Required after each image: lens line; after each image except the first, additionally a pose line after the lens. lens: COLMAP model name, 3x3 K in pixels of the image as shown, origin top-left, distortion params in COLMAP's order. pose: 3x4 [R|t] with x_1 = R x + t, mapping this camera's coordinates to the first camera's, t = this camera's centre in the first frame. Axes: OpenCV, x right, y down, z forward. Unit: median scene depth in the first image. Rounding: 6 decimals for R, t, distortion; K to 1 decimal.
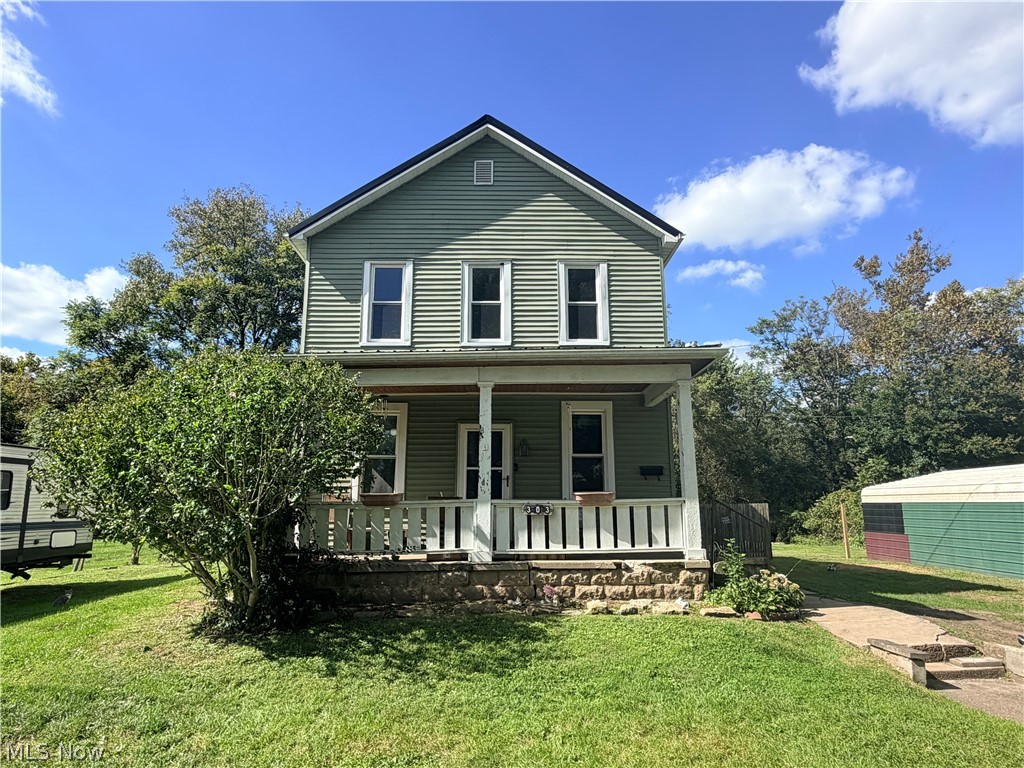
lens RADIAL K [[611.5, 0, 507.9], [0, 611.5, 388.1], [0, 0, 1]] dist [-0.000378, -0.000244]
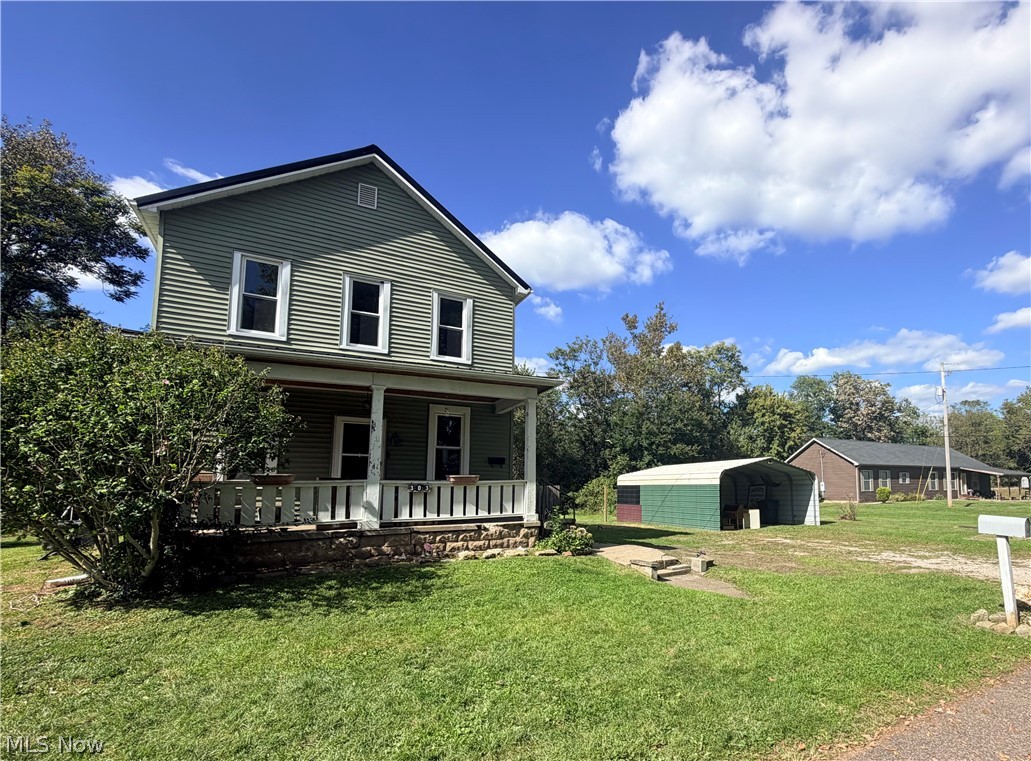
lens RADIAL K [[507.6, 0, 630.8], [0, 507.6, 442.3], [0, 0, 1]] dist [-0.000824, 0.000085]
pose [[0.844250, 0.046589, 0.533921, -0.114111], [-0.098762, 0.992678, 0.069545, -0.013716], [-0.526771, -0.111445, 0.842670, -0.105660]]
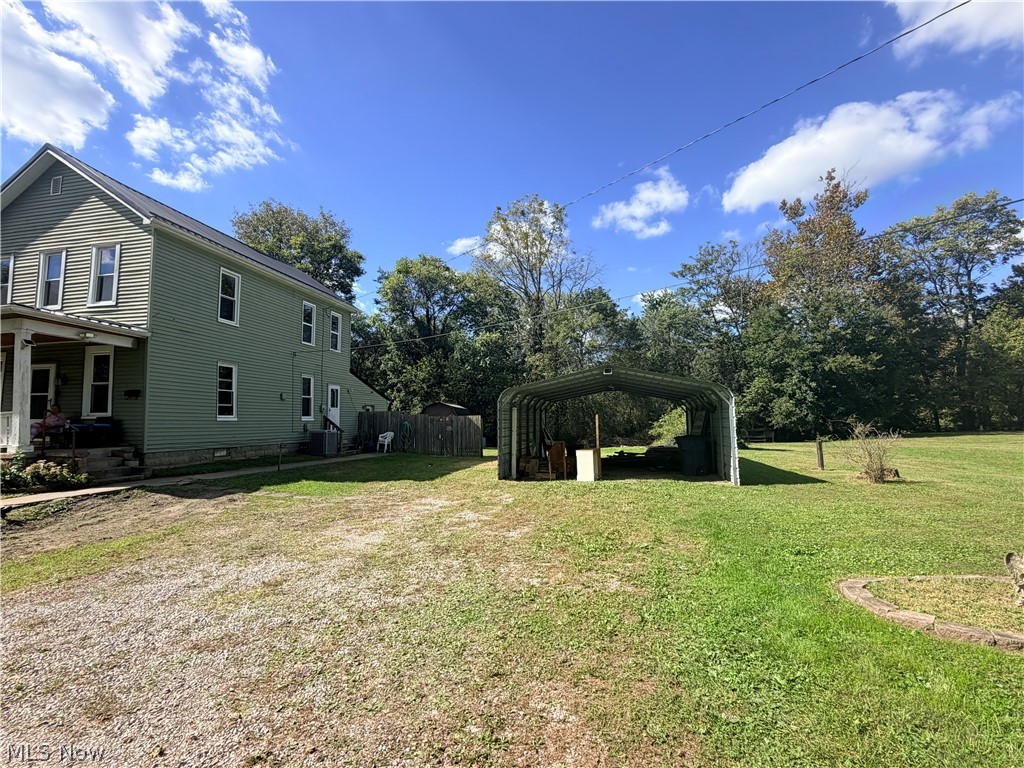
lens RADIAL K [[457.6, 0, 512.0], [0, 457.6, 381.7], [0, 0, 1]] dist [0.007971, -0.000099]
pose [[0.975050, -0.029009, -0.220082, 1.260357], [0.051458, 0.993957, 0.096966, 0.048355], [0.215939, -0.105871, 0.970650, 0.154927]]
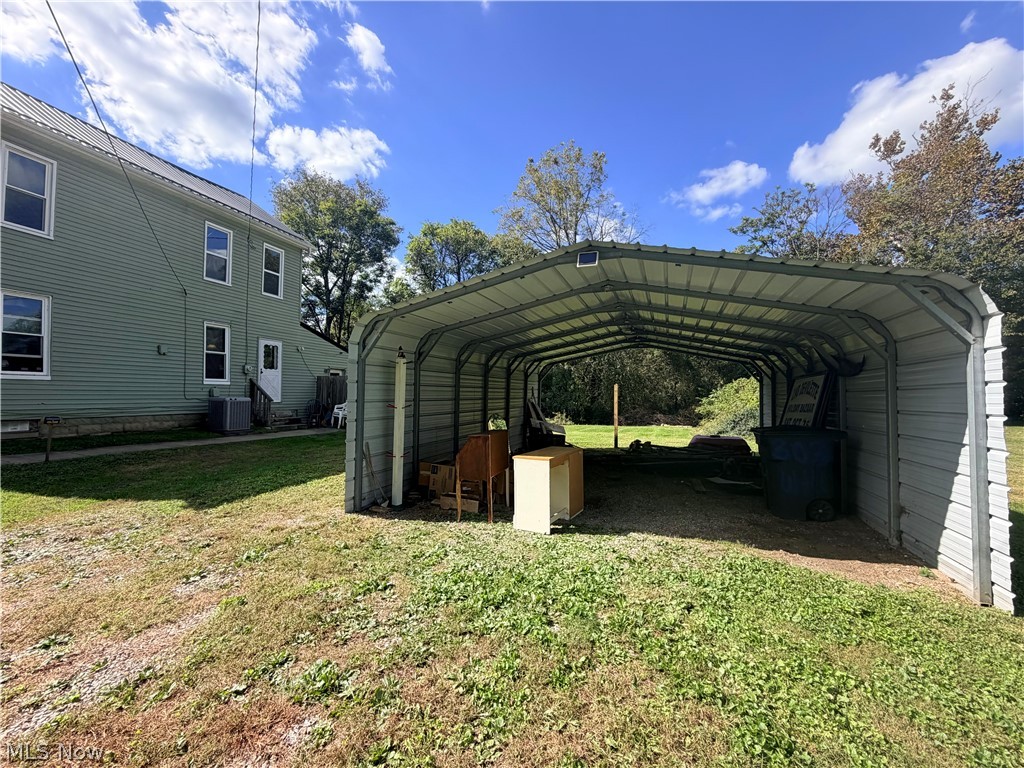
lens RADIAL K [[407.5, 0, 509.4], [0, 407.5, 383.7], [0, 0, 1]] dist [-0.002112, -0.000111]
pose [[0.934389, 0.001840, -0.356250, 1.303178], [0.055169, 0.987176, 0.149799, 0.175487], [0.351958, -0.159625, 0.922305, 0.789586]]
